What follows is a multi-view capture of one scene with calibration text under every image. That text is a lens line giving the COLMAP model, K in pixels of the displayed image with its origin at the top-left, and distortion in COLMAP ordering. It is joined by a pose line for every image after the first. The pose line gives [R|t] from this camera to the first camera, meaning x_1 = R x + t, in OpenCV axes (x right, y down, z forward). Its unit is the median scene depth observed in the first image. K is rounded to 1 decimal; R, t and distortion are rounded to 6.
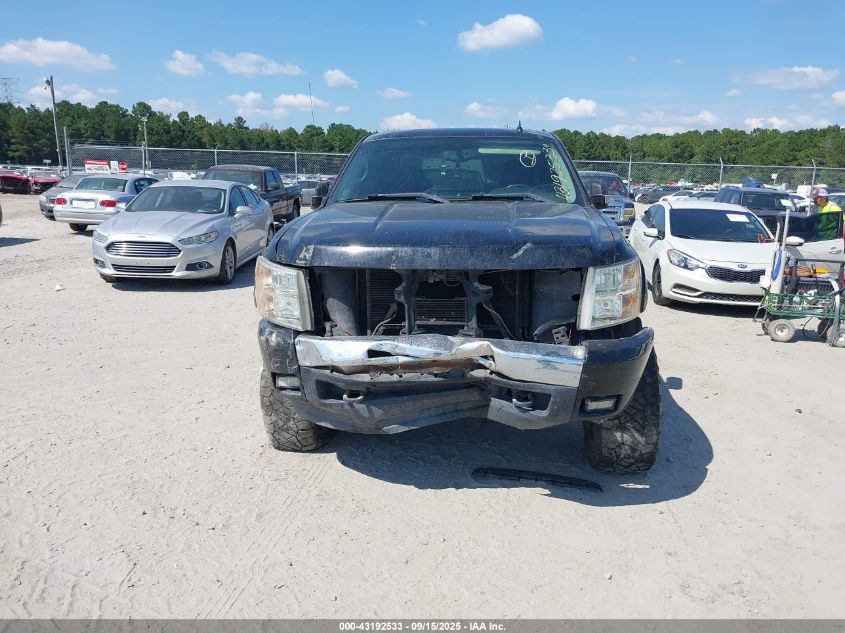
lens RADIAL K [[664.5, 0, 425.7], [0, 664.5, 316.2], [0, 0, 1]] dist [0.000287, -0.000009]
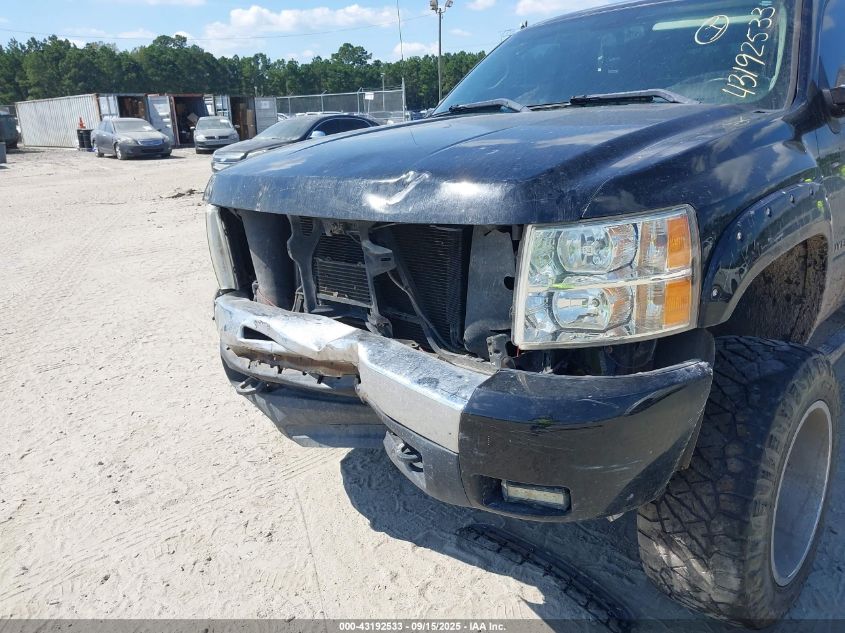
lens RADIAL K [[670.2, 0, 424.4], [0, 670.2, 328.1], [0, 0, 1]] dist [-0.007719, -0.002067]
pose [[0.798049, 0.142030, -0.585615, 0.468287], [-0.077209, 0.987917, 0.134385, -0.056483], [0.597626, -0.062031, 0.799372, 0.526901]]
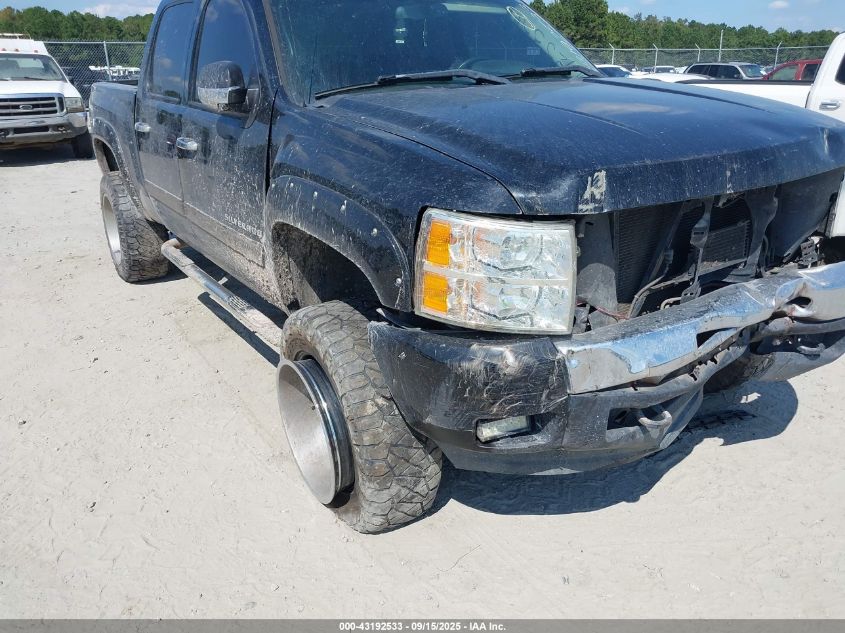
lens RADIAL K [[670.2, 0, 424.4], [0, 670.2, 328.1], [0, 0, 1]] dist [-0.007719, -0.002067]
pose [[0.779892, -0.260488, 0.569135, -0.601312], [0.159614, 0.961992, 0.221573, -0.125040], [-0.605221, -0.081961, 0.791827, 0.648102]]
